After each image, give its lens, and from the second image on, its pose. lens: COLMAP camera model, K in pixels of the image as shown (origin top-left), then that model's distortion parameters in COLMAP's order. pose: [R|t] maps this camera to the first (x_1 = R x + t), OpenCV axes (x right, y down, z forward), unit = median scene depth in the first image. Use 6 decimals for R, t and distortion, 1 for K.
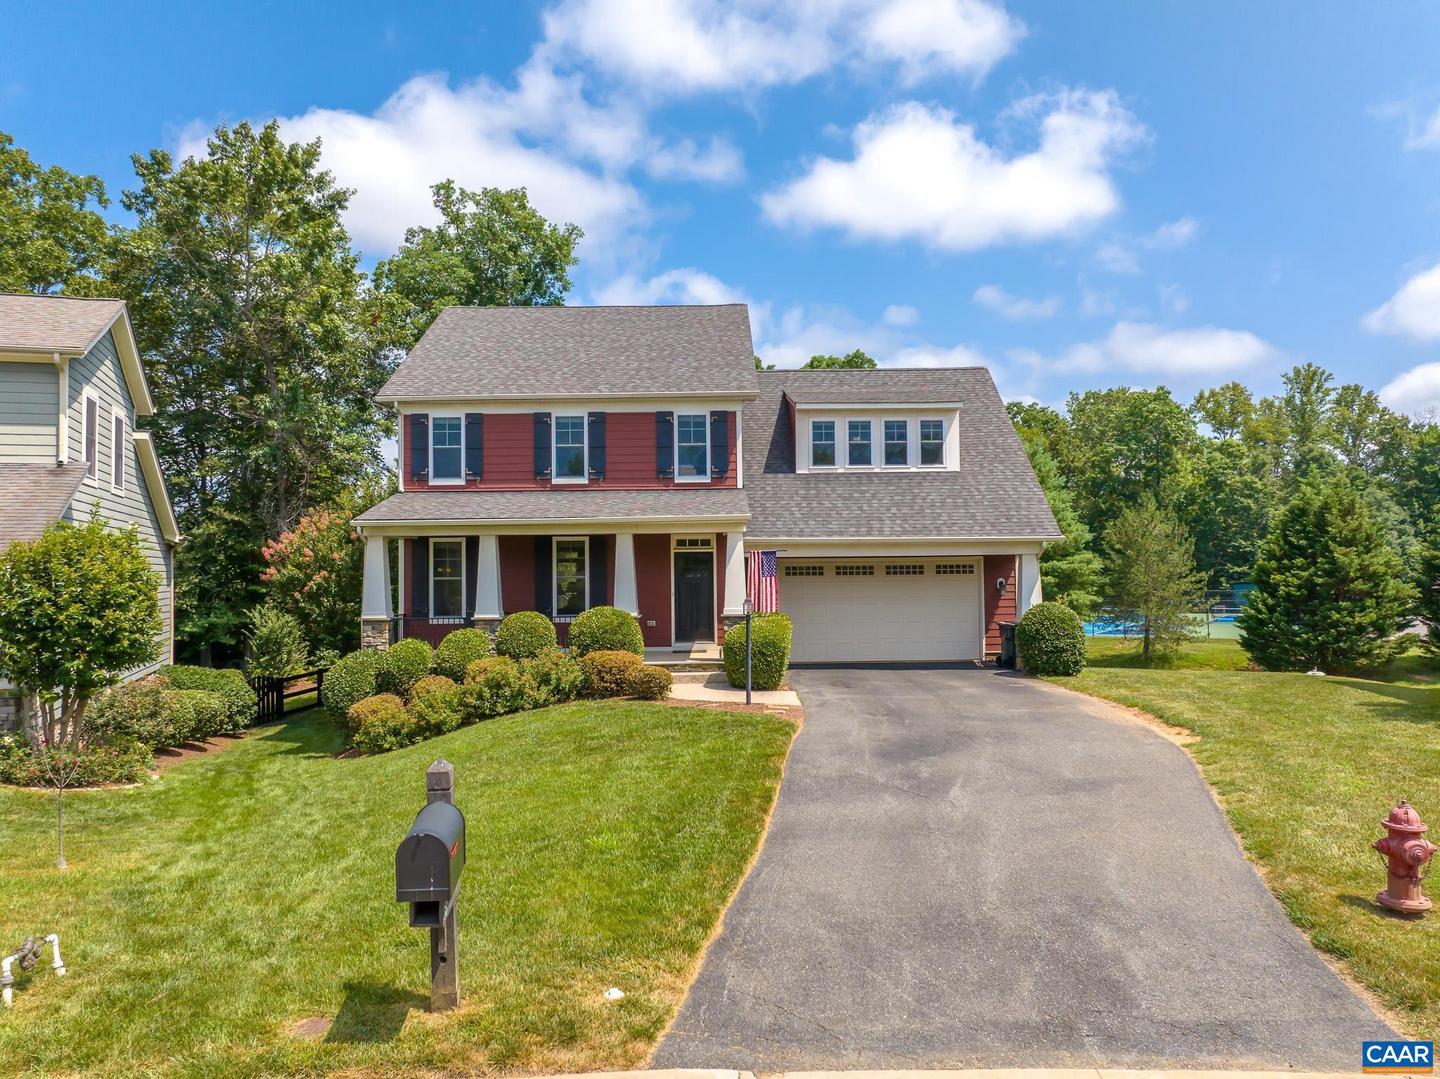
lens RADIAL K [[1035.8, 0, 720.0], [0, 1035.8, 539.5], [0, 0, 1]] dist [-0.041727, -0.002941]
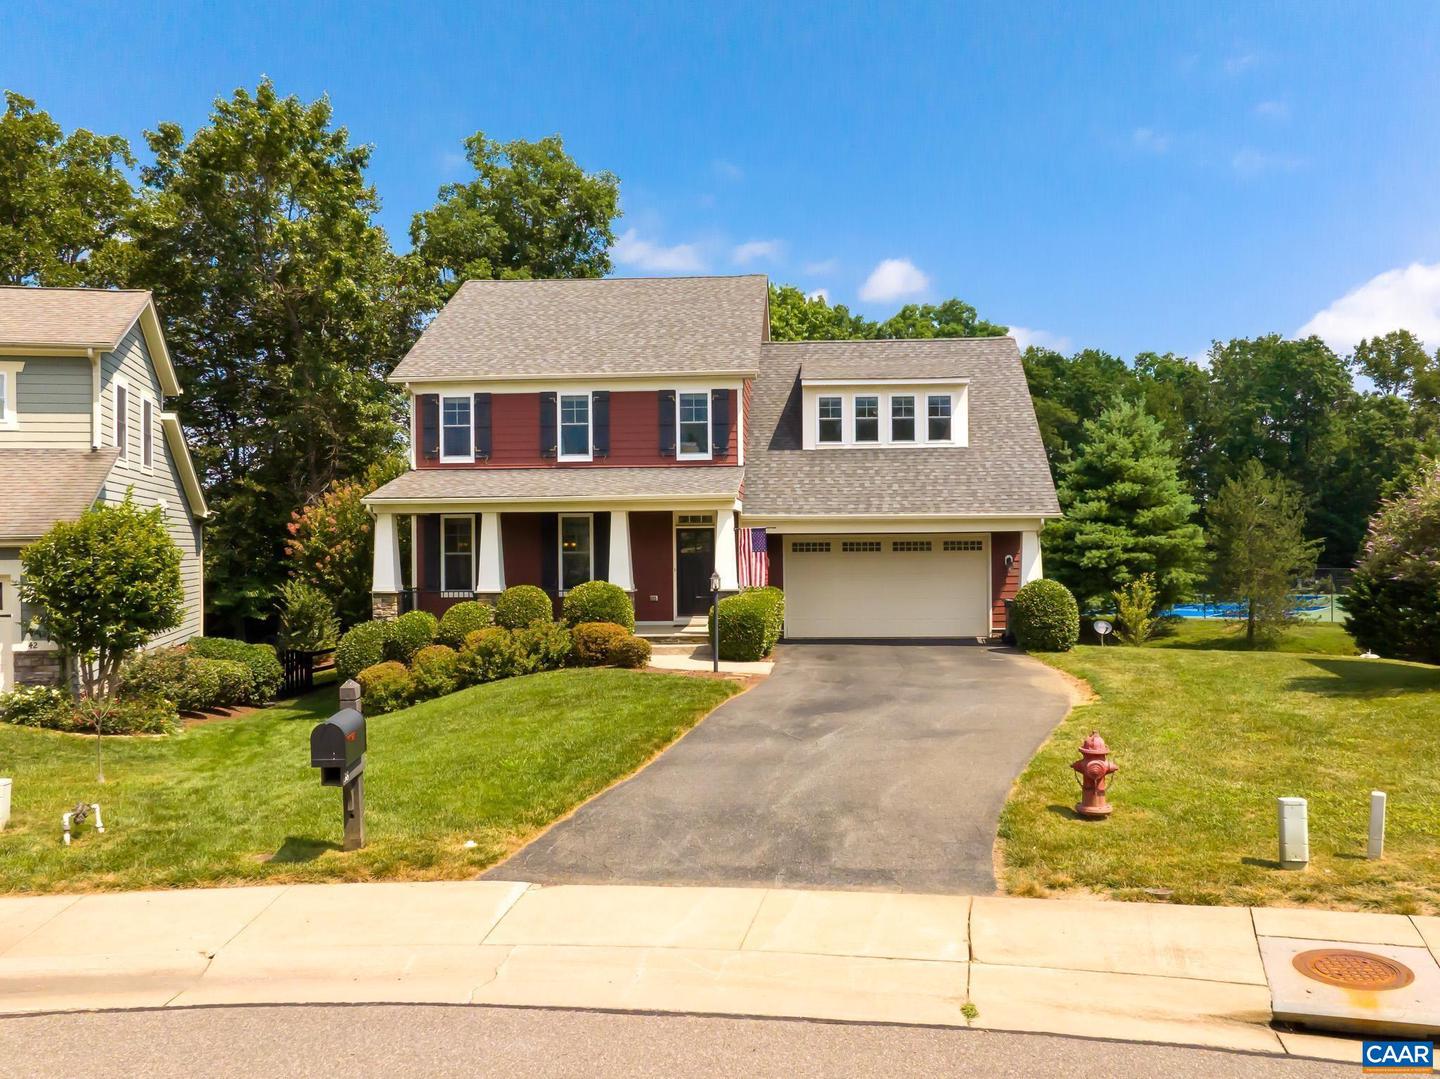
lens RADIAL K [[1192.8, 0, 756.2], [0, 1192.8, 543.6], [0, 0, 1]] dist [-0.028903, -0.048598]
pose [[0.998037, 0.002585, -0.062568, 0.107986], [-0.000709, 0.999550, 0.029987, -0.008082], [0.062617, -0.029883, 0.997590, -0.168581]]
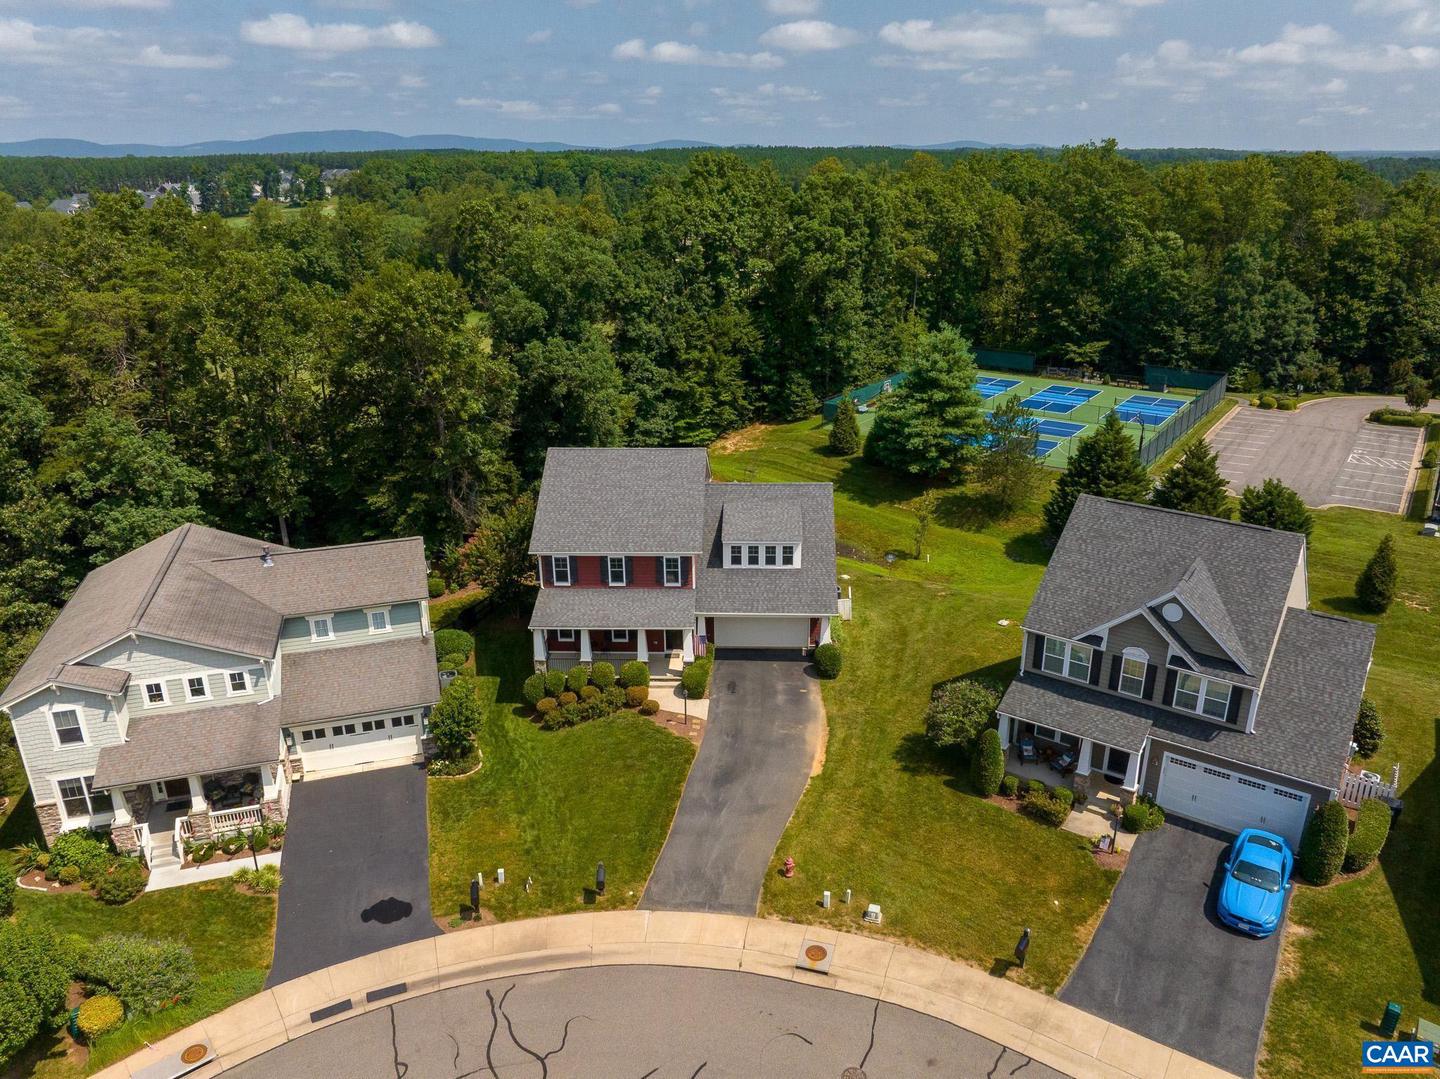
lens RADIAL K [[1021.6, 0, 720.3], [0, 1021.6, 494.9], [0, 0, 1]] dist [-0.047059, -0.001129]
pose [[0.998919, 0.015617, -0.043792, 0.167635], [0.000431, 0.938743, 0.344619, -0.988317], [0.046491, -0.344265, 0.937721, -0.971578]]
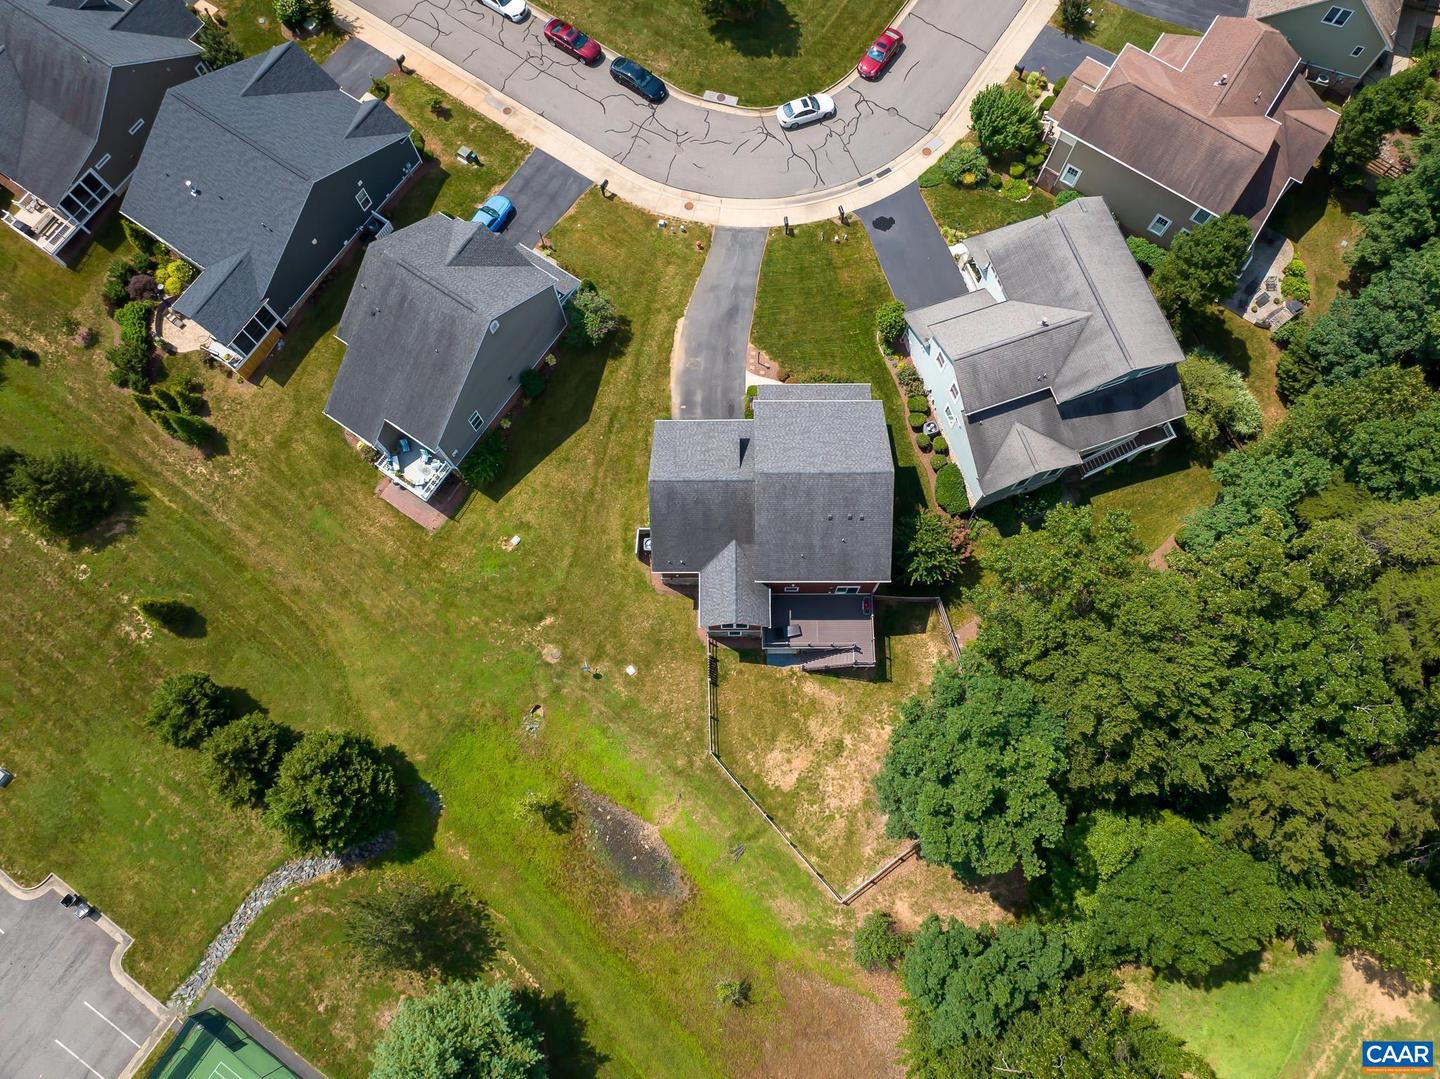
lens RADIAL K [[1007.5, 0, 720.5], [0, 1007.5, 534.1], [0, 0, 1]] dist [-0.038113, -0.002698]
pose [[-0.999678, -0.000740, 0.025352, 0.058501], [0.024070, 0.287385, 0.957513, -2.784281], [-0.007994, 0.957815, -0.287274, 2.204888]]
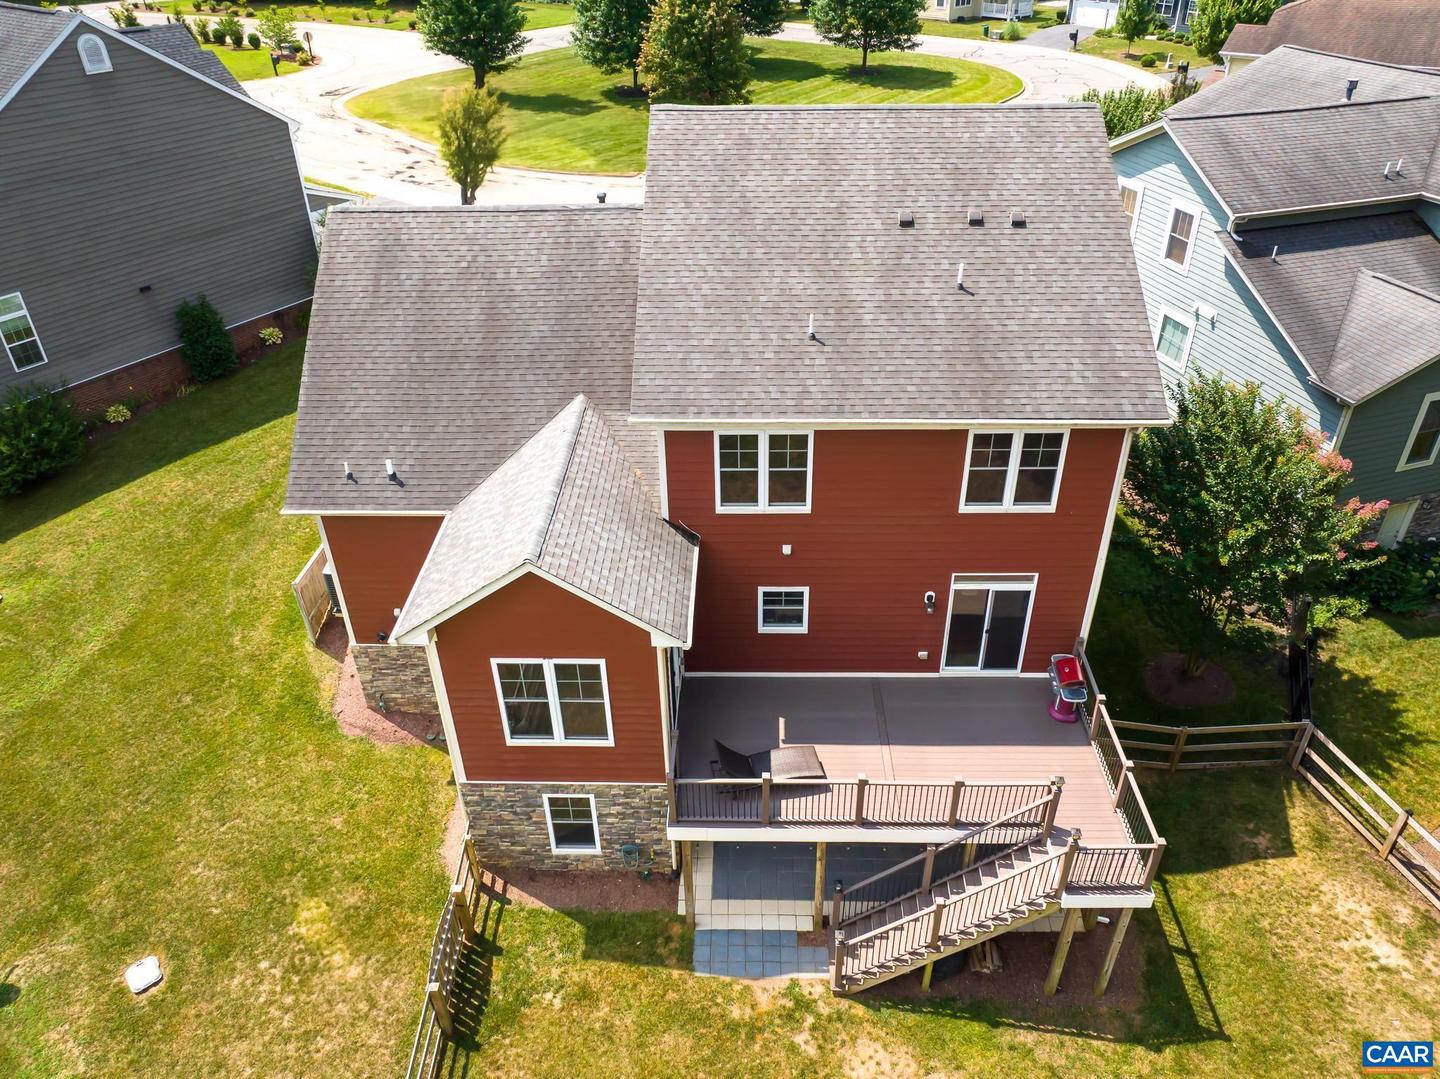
lens RADIAL K [[1015.9, 0, 725.1], [0, 1015.9, 527.8], [0, 0, 1]] dist [-0.038591, -0.003578]
pose [[-0.999172, 0.001693, 0.040644, -0.059487], [0.023094, 0.846125, 0.532484, -0.442594], [-0.033488, 0.532981, -0.845464, 2.164393]]
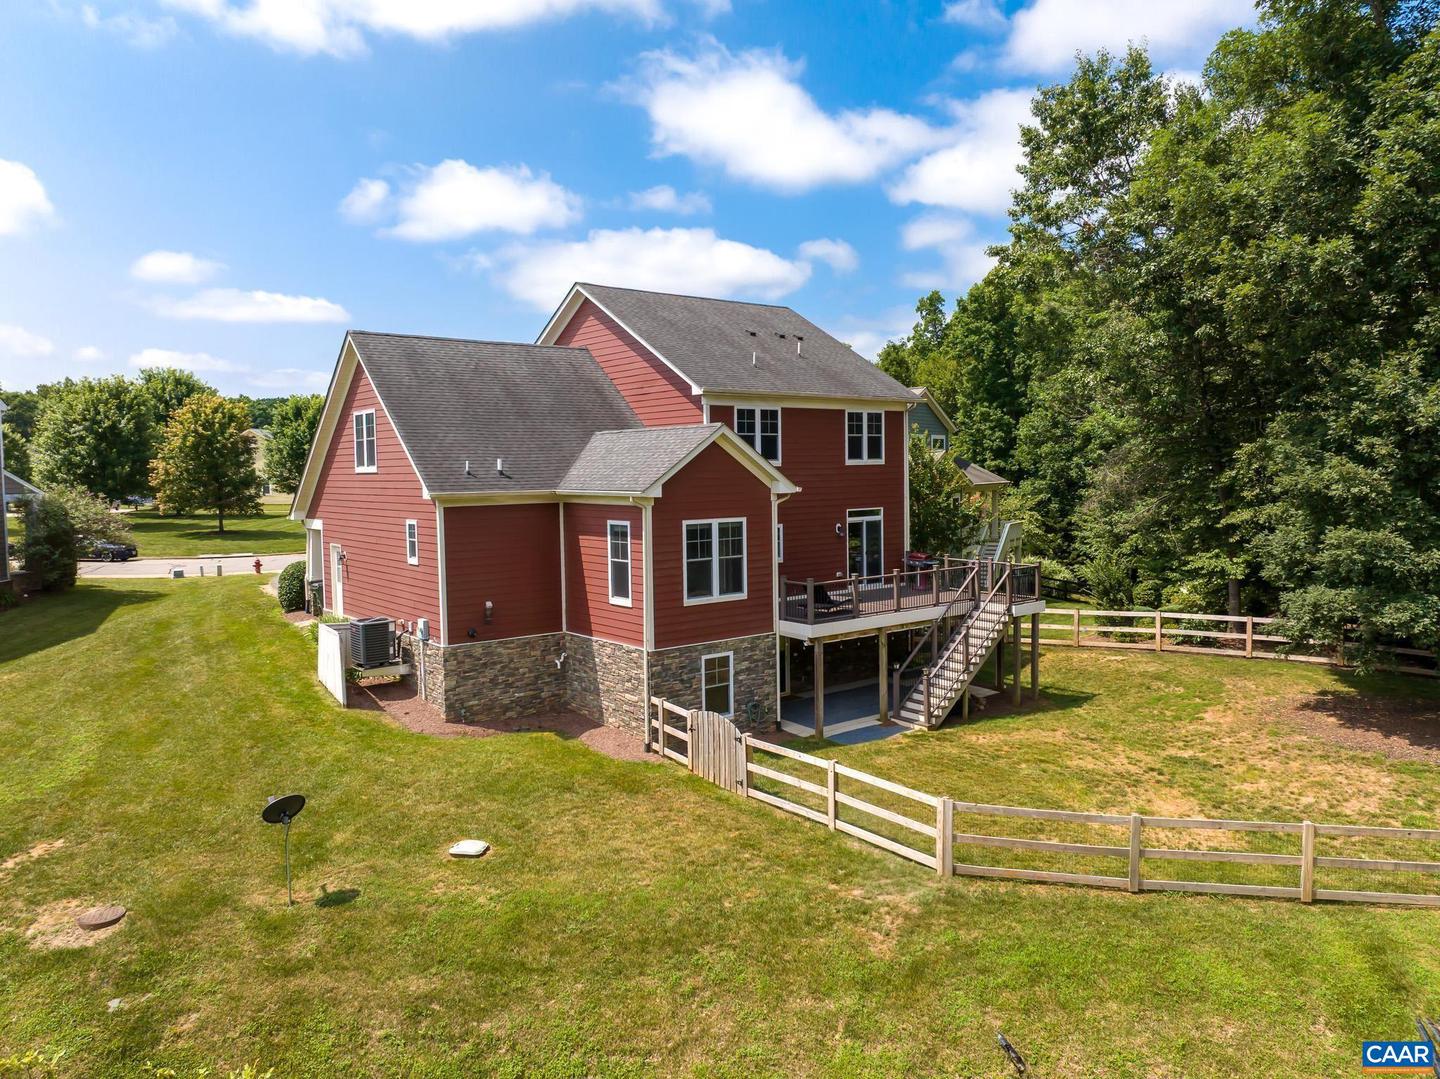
lens RADIAL K [[1015.9, 0, 725.1], [0, 1015.9, 527.8], [0, 0, 1]] dist [-0.038591, -0.003578]
pose [[-0.784770, 0.055124, -0.617331, 0.699668], [0.032446, 0.998325, 0.047897, -0.040239], [0.618938, 0.017558, -0.785244, 2.422907]]
